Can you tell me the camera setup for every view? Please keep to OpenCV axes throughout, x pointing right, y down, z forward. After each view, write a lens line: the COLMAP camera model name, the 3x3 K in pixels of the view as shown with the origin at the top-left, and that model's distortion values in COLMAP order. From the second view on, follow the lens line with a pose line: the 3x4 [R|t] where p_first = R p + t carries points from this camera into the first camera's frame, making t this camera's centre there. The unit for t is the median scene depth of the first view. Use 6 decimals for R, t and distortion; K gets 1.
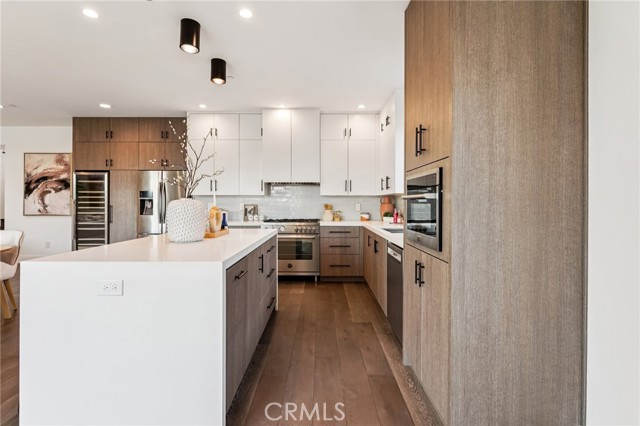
lens RADIAL K [[293.2, 0, 320.6], [0, 293.2, 201.1], [0, 0, 1]] dist [-0.008158, 0.001634]
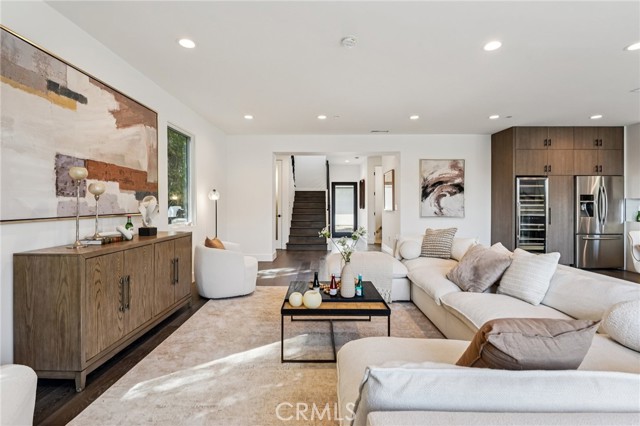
lens RADIAL K [[293.2, 0, 320.5], [0, 293.2, 206.4], [0, 0, 1]] dist [-0.008158, 0.001634]
pose [[0.999891, -0.001389, -0.014716, -1.582174], [0.001568, 0.999924, 0.012207, -0.005208], [0.014698, -0.012229, 0.999817, -0.100329]]
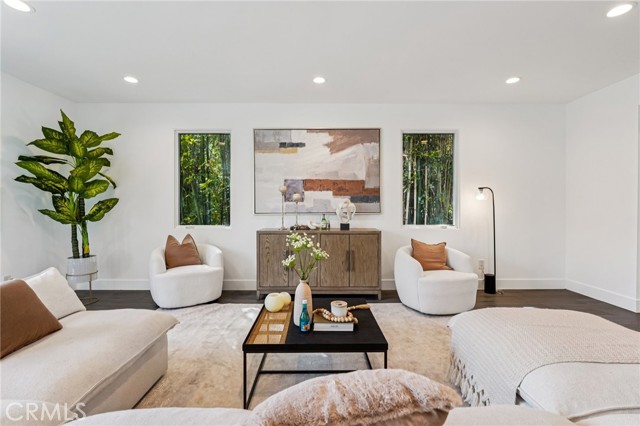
lens RADIAL K [[293.2, 0, 320.6], [0, 293.2, 208.5], [0, 0, 1]] dist [-0.008158, 0.001634]
pose [[-0.006525, 0.004985, -0.999966, -1.142477], [0.007206, 0.999962, 0.004938, -0.000005], [0.999953, -0.007174, -0.006561, 0.443486]]
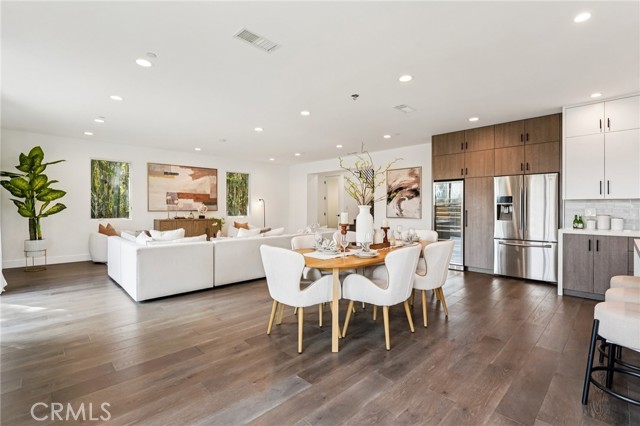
lens RADIAL K [[293.2, 0, 321.4], [0, 293.2, 210.2], [0, 0, 1]] dist [-0.008158, 0.001634]
pose [[0.696482, 0.005440, -0.717554, -0.314471], [0.003638, 0.999932, 0.011112, -0.000217], [0.717565, -0.010349, 0.696414, -0.156011]]
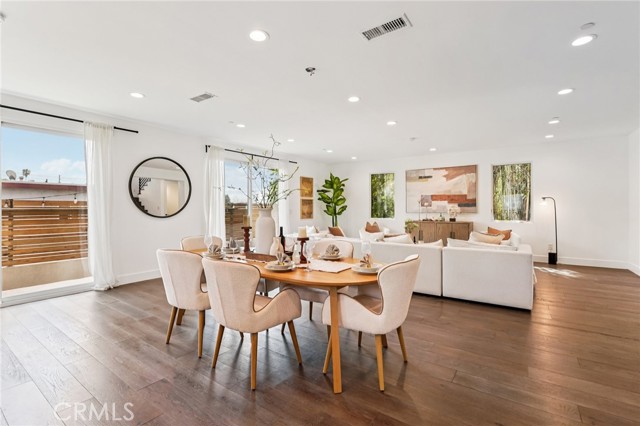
lens RADIAL K [[293.2, 0, 320.3], [0, 293.2, 212.7], [0, 0, 1]] dist [-0.008158, 0.001634]
pose [[-0.581764, 0.007239, -0.813326, -0.323464], [0.003158, 0.999973, 0.006642, 0.004752], [0.813352, 0.001296, -0.581771, 0.829564]]
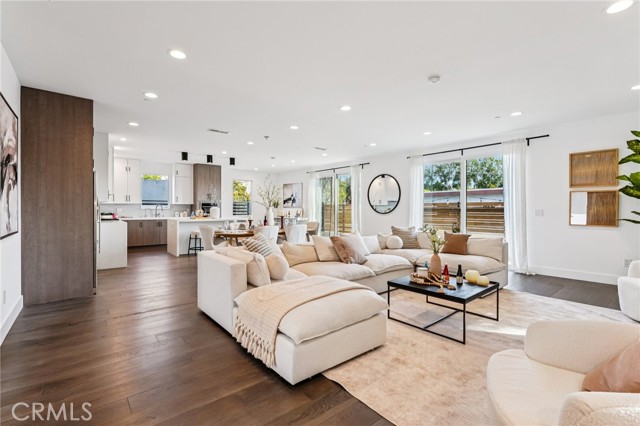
lens RADIAL K [[293.2, 0, 320.3], [0, 293.2, 211.3], [0, 0, 1]] dist [-0.008158, 0.001634]
pose [[-0.637297, -0.012558, 0.770516, -1.879470], [-0.008111, 0.999921, 0.009587, -0.000211], [-0.770576, -0.000140, -0.637349, 1.045198]]
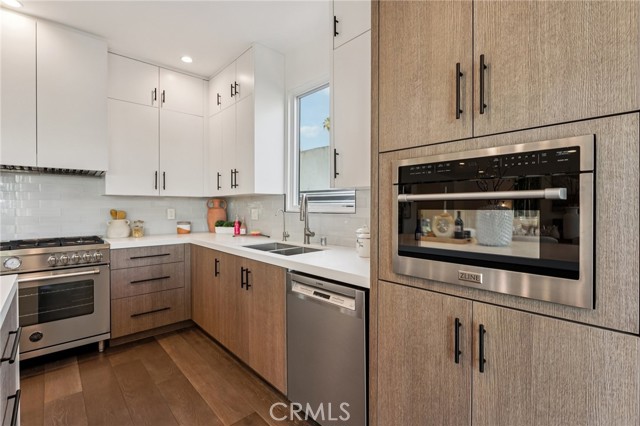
lens RADIAL K [[293.2, 0, 321.4], [0, 293.2, 208.1], [0, 0, 1]] dist [-0.008158, 0.001634]
pose [[0.733709, -0.005048, 0.679445, -0.074923], [-0.001518, 0.999958, 0.009068, 0.000745], [-0.679462, -0.007684, 0.733670, 0.287309]]
